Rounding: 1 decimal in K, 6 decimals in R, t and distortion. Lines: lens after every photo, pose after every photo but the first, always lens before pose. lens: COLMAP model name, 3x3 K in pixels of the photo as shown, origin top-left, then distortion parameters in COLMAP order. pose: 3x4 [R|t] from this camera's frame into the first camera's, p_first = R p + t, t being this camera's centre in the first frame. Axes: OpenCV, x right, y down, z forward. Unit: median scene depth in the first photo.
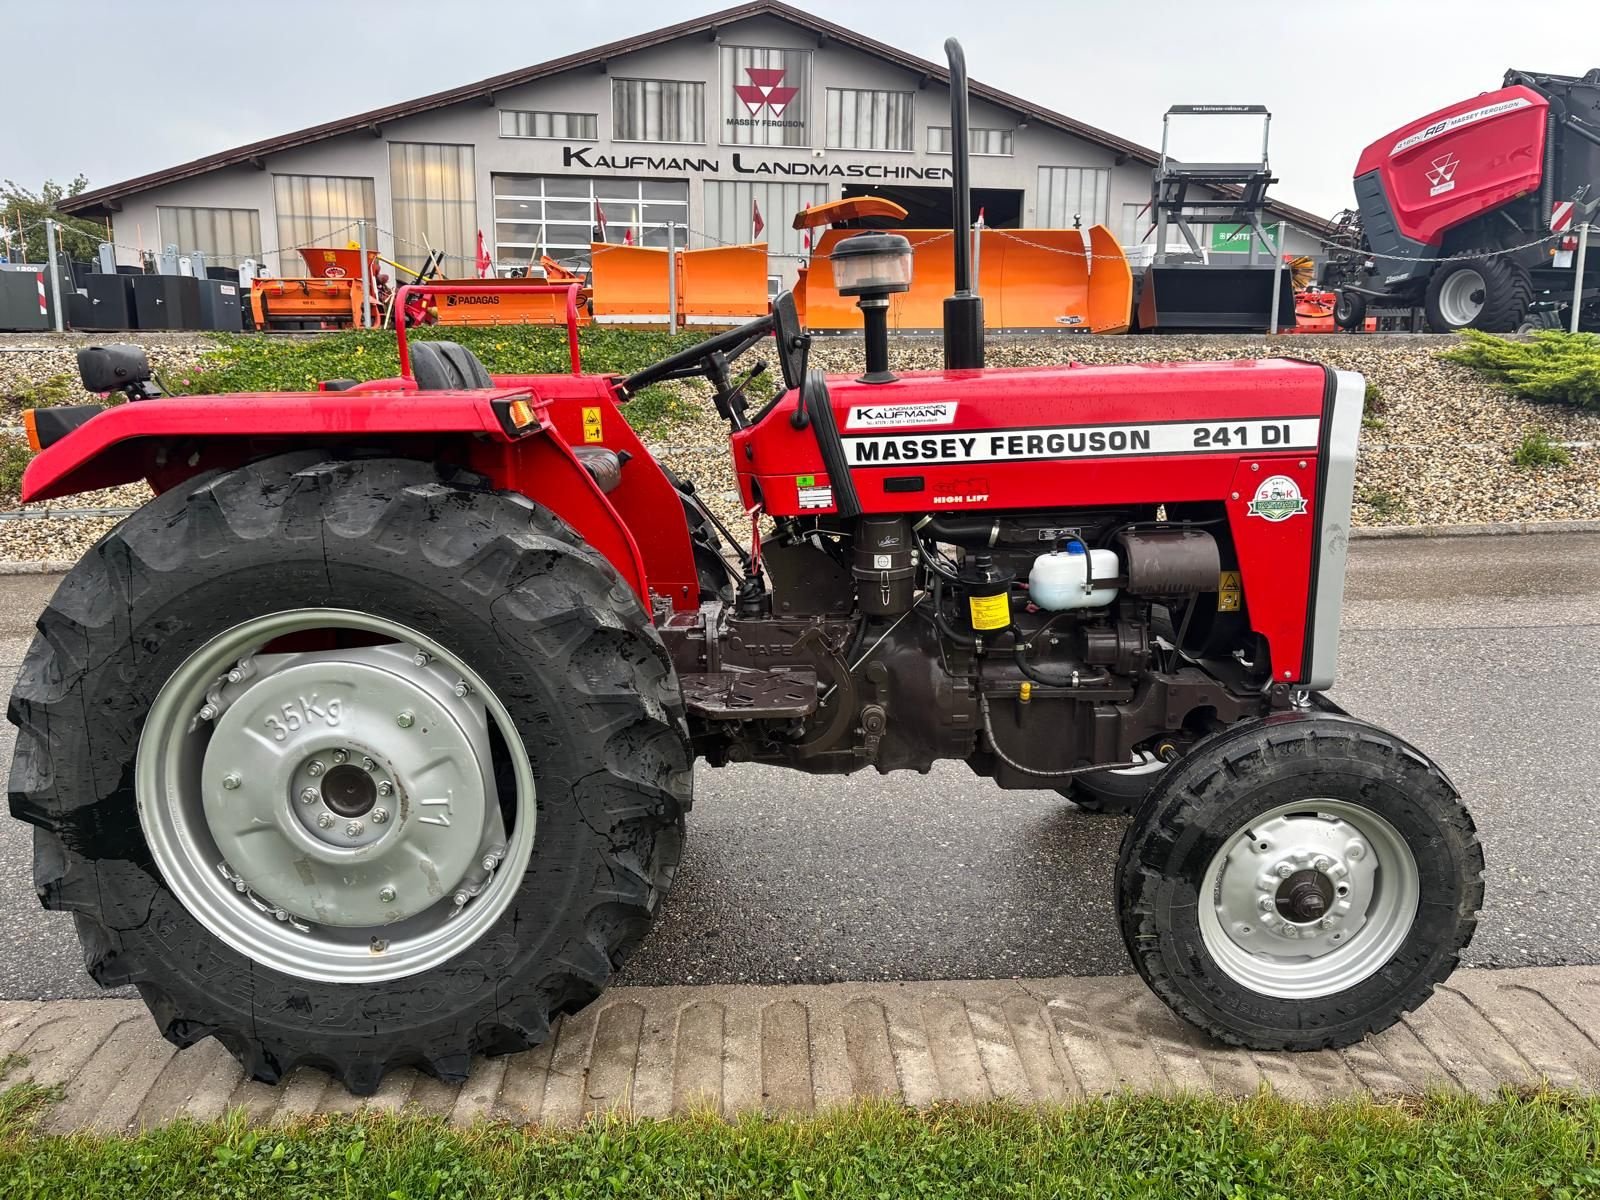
lens RADIAL K [[1213.7, 0, 800.0], [0, 1213.7, 600.0], [0, 0, 1]] dist [0.050075, -0.000148]
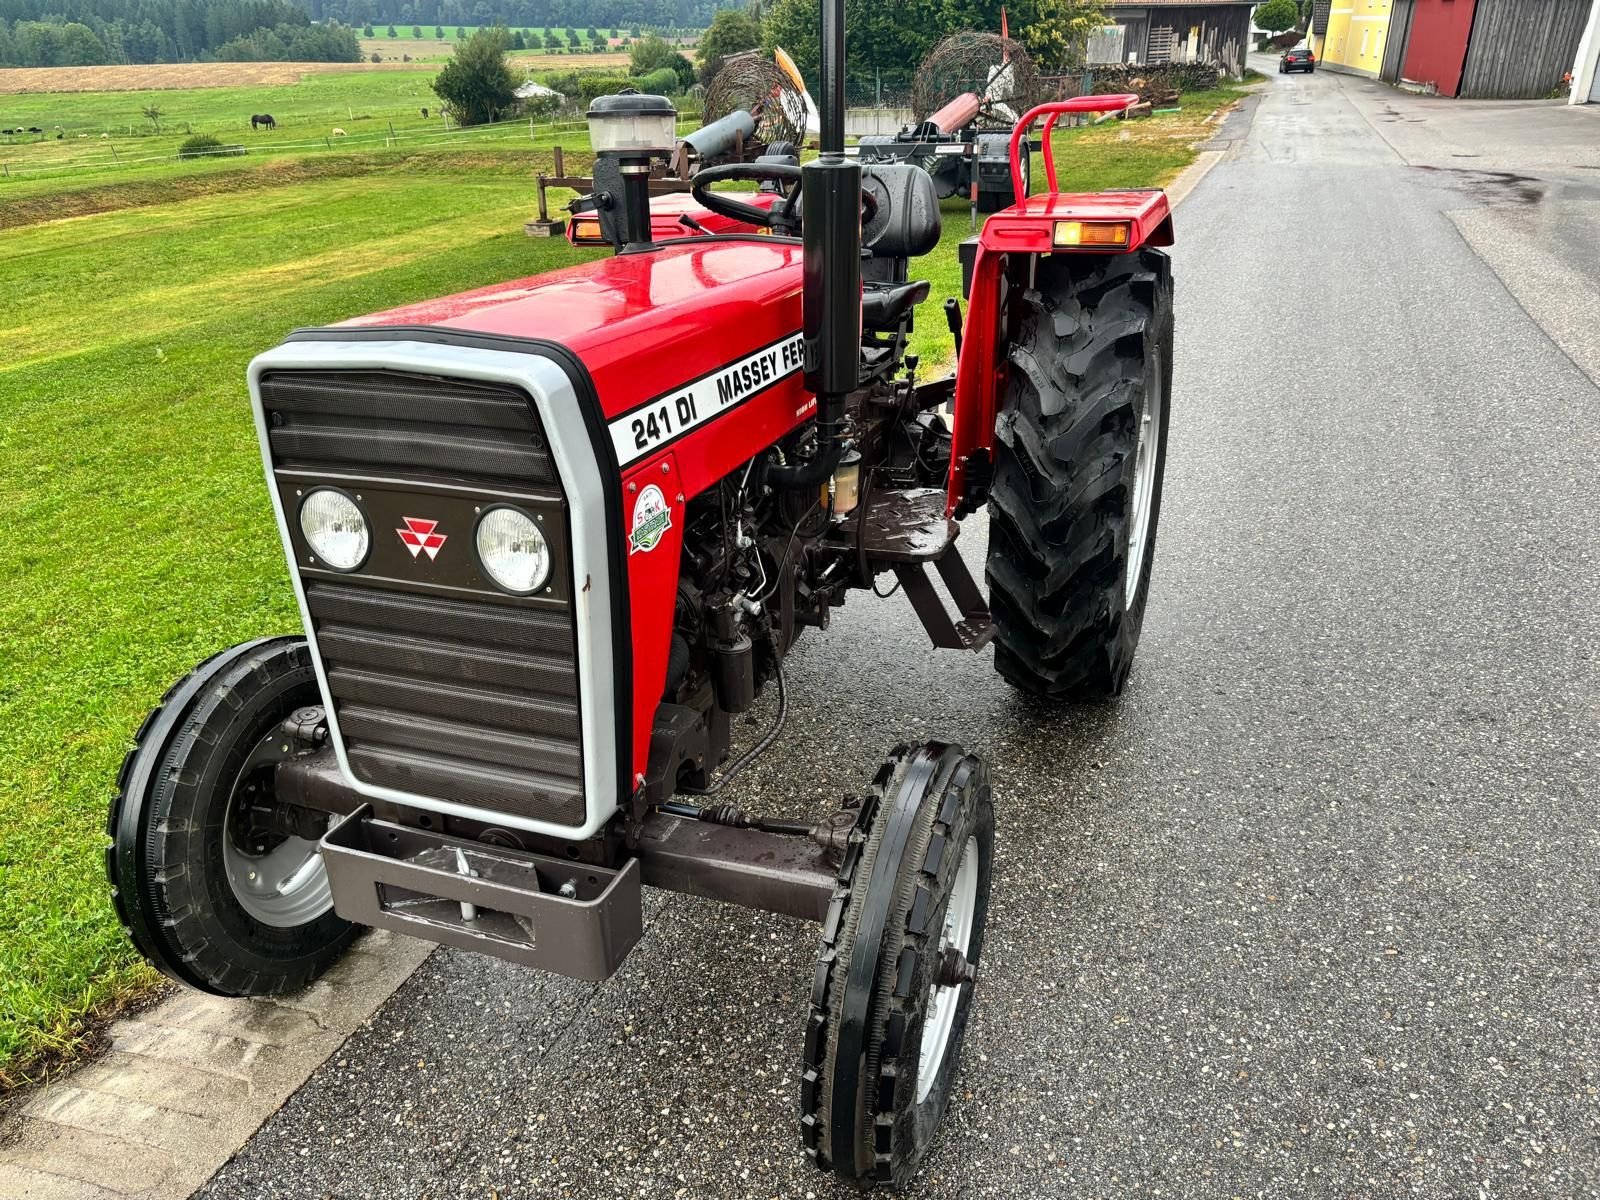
lens RADIAL K [[1205.8, 0, 802.4], [0, 1205.8, 606.0], [0, 0, 1]] dist [0.060534, -0.078155]
pose [[-0.346045, 0.401459, -0.847988, 0.952500], [-0.157128, 0.866265, 0.474232, -0.416921], [0.924967, 0.297348, -0.236686, 1.444055]]
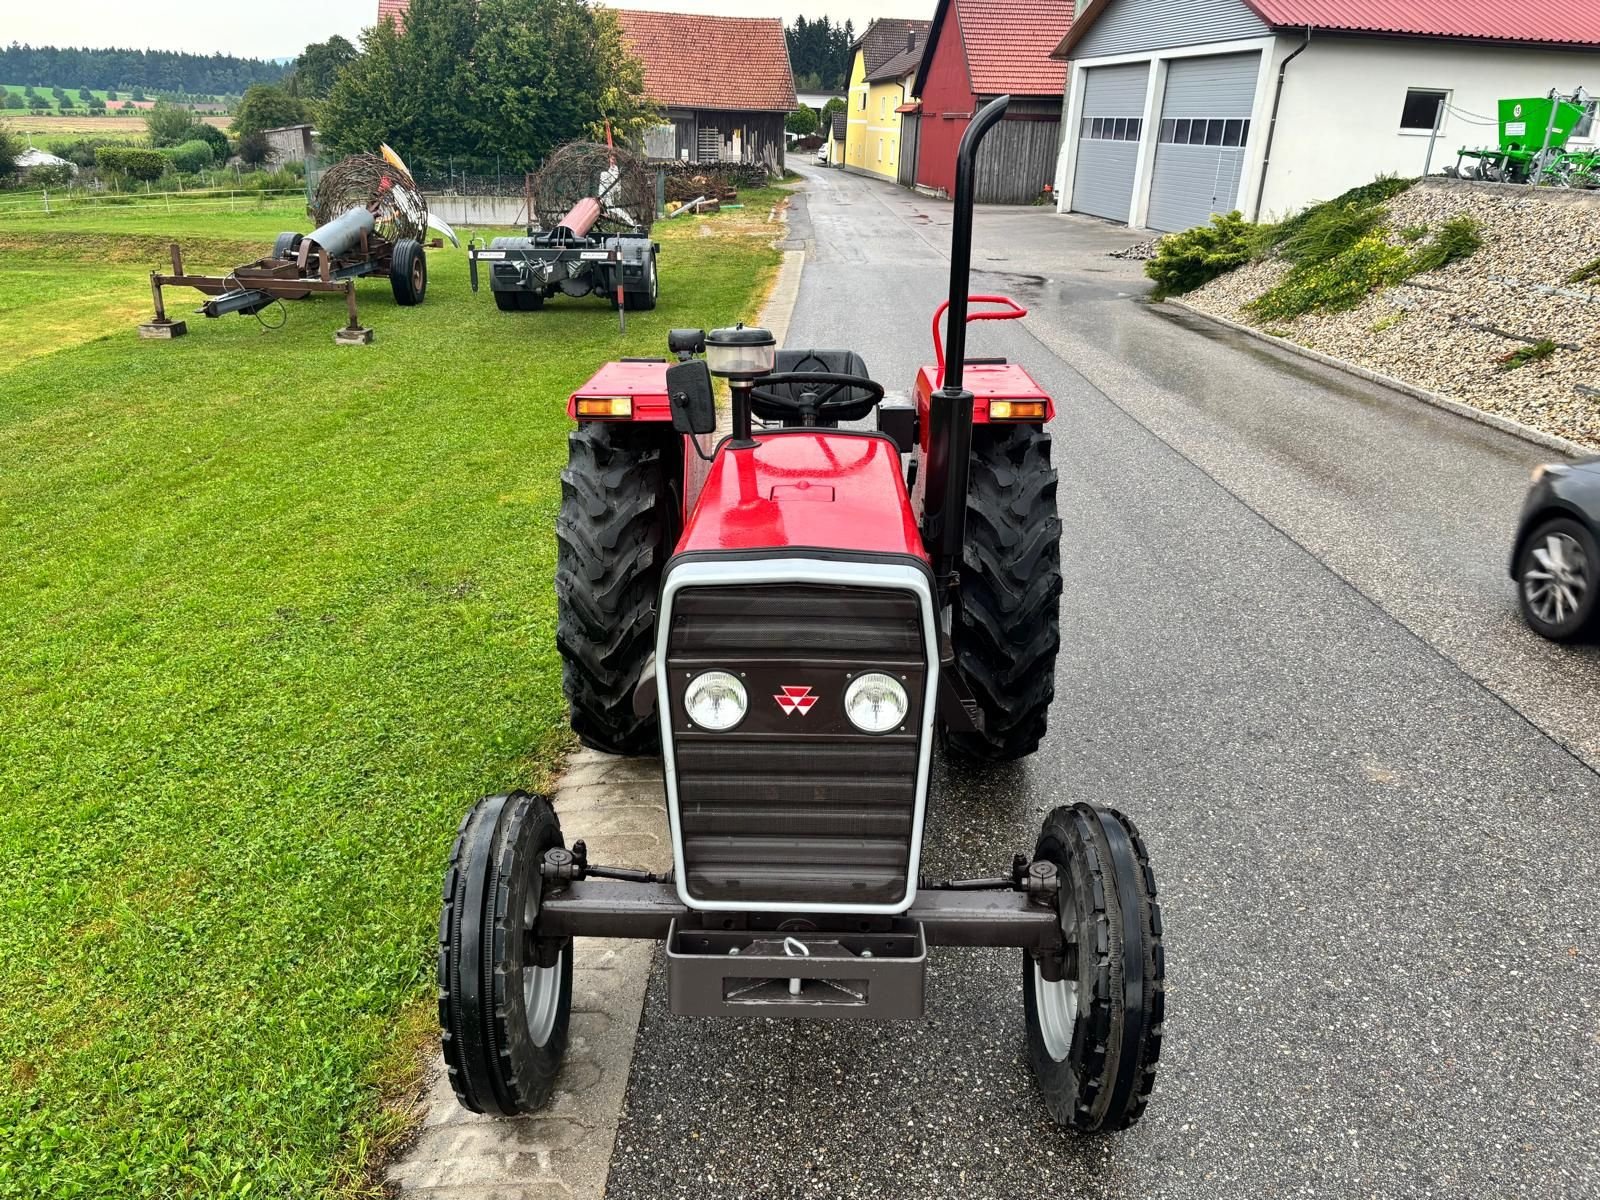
lens RADIAL K [[1202.5, 0, 802.5], [0, 1202.5, 595.1], [0, 0, 1]] dist [0.067156, -0.078640]
pose [[-0.003443, 0.360082, -0.932914, 1.233864], [-0.214637, 0.910911, 0.352382, -0.481555], [0.976688, 0.201451, 0.074151, 1.016877]]
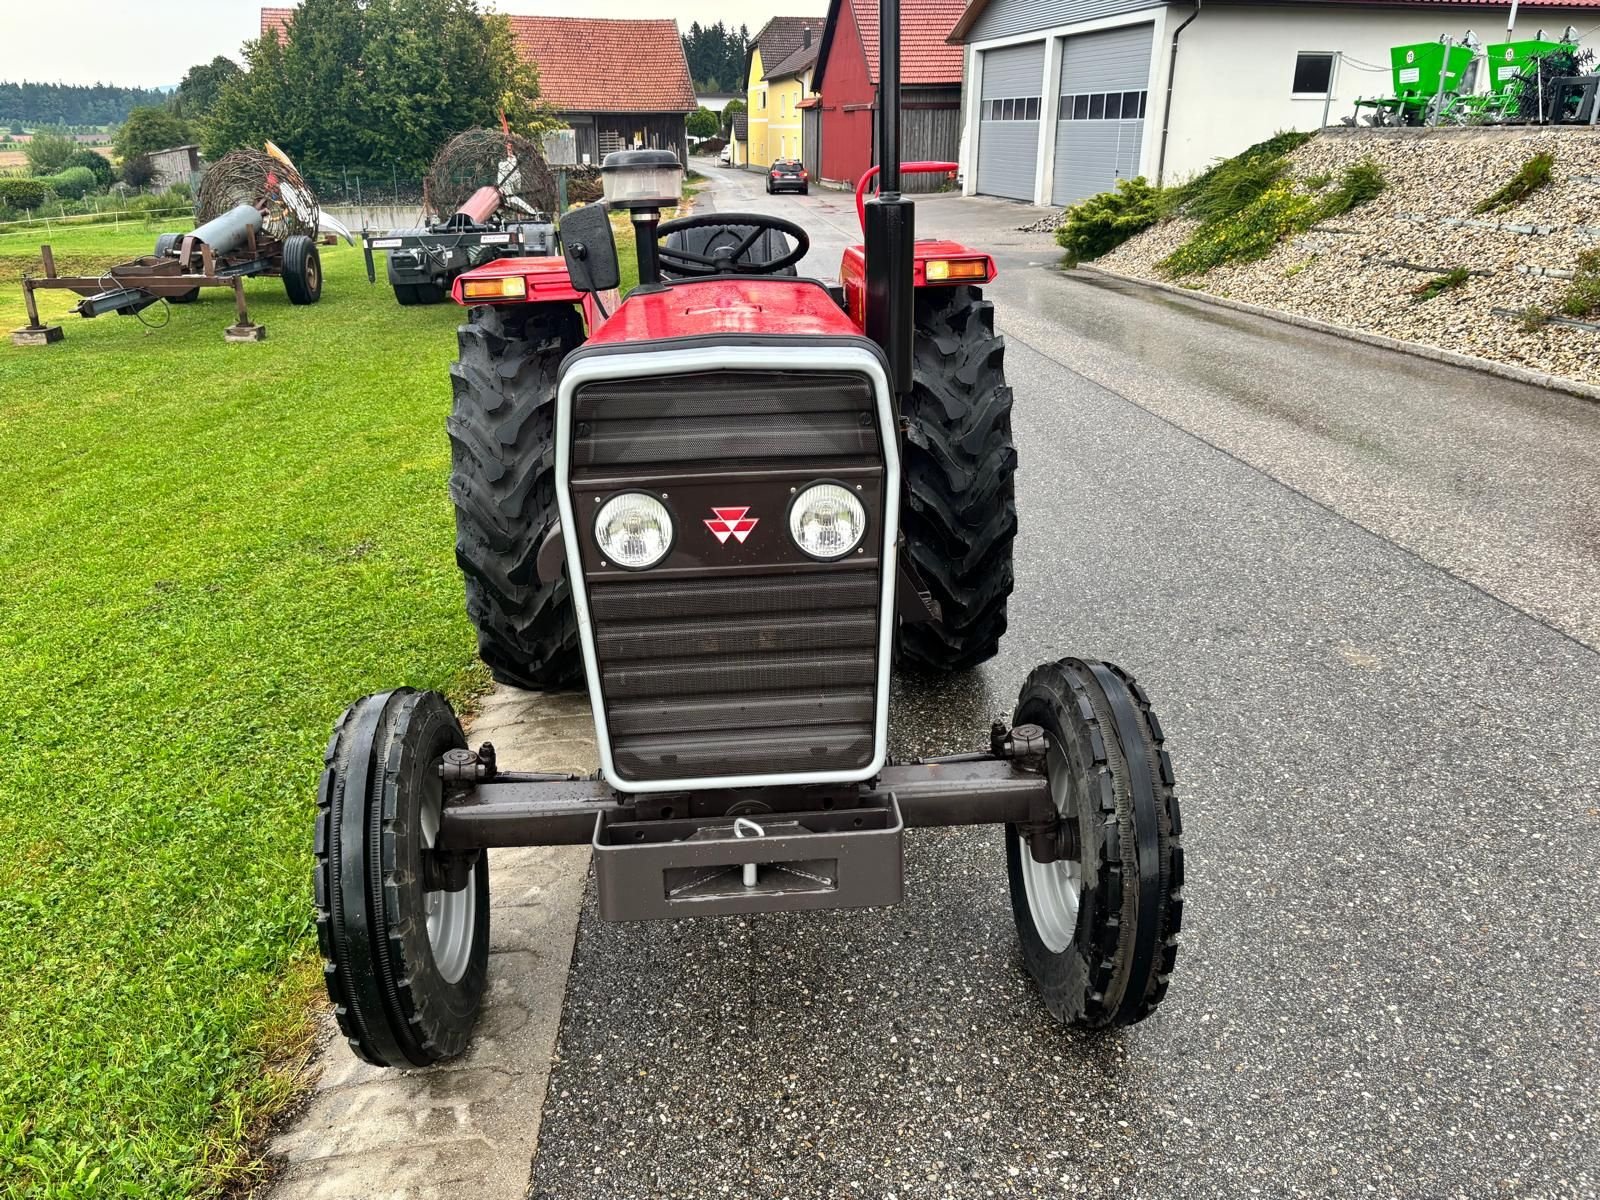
lens RADIAL K [[1202.4, 0, 799.0], [0, 1202.4, 593.3], [0, 0, 1]] dist [0.058511, -0.066921]
pose [[0.069845, 0.351947, -0.933411, 1.139759], [-0.177514, 0.925147, 0.335548, -0.316579], [0.981637, 0.142257, 0.127093, 1.046393]]
